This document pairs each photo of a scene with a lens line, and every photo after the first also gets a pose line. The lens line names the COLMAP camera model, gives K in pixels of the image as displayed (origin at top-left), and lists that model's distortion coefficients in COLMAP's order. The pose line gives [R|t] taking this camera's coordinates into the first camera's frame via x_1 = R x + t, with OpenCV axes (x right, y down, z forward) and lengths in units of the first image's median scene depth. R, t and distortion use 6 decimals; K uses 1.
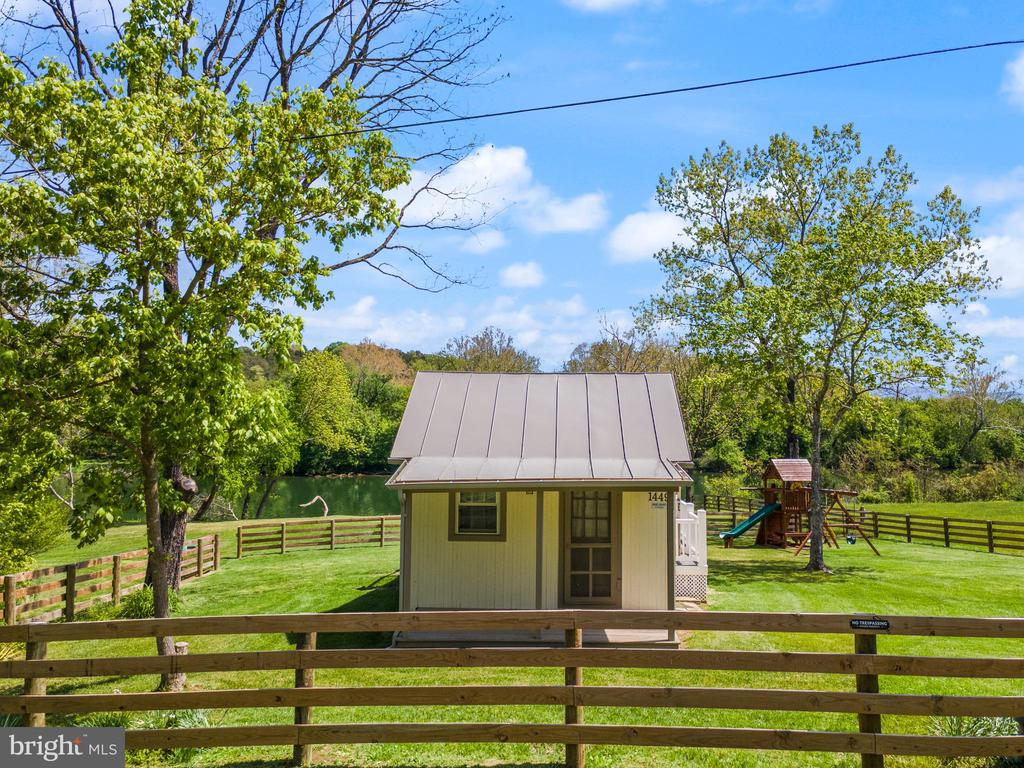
lens RADIAL K [[750.5, 0, 520.9], [0, 750.5, 385.2], [0, 0, 1]] dist [0.007460, 0.072347]
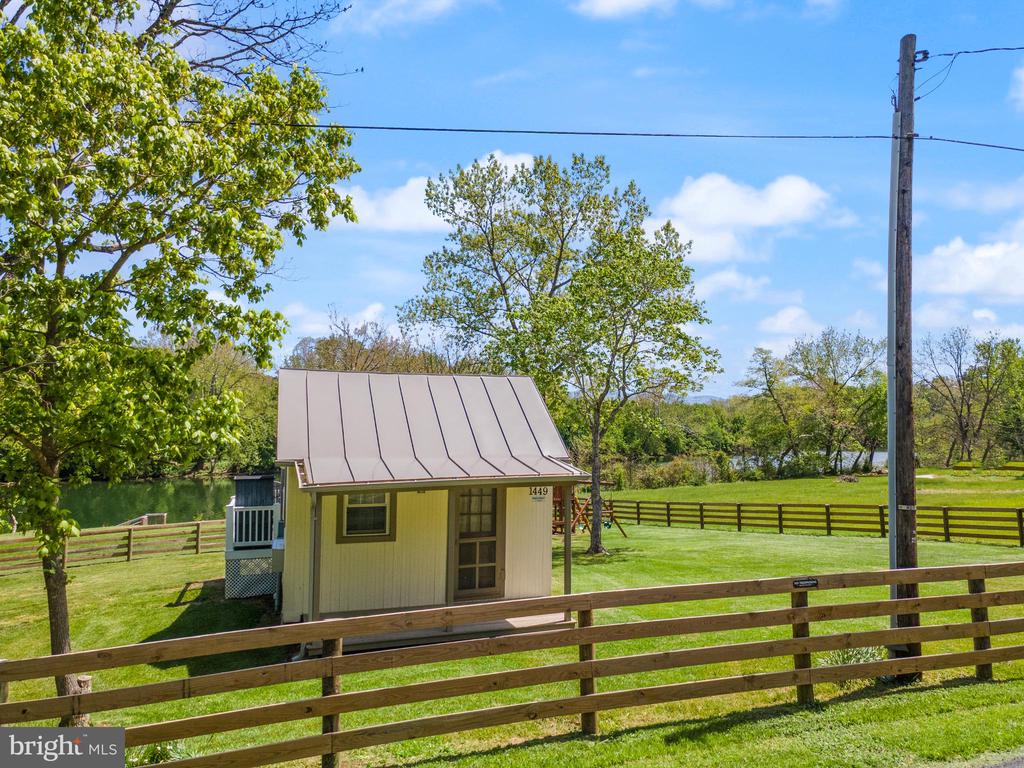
lens RADIAL K [[750.5, 0, 520.9], [0, 750.5, 385.2], [0, 0, 1]] dist [0.007460, 0.072347]
pose [[0.930448, 0.018504, 0.365958, -0.234061], [-0.019636, 0.999807, -0.000629, -0.003410], [-0.365899, -0.006600, 0.930631, 0.000702]]
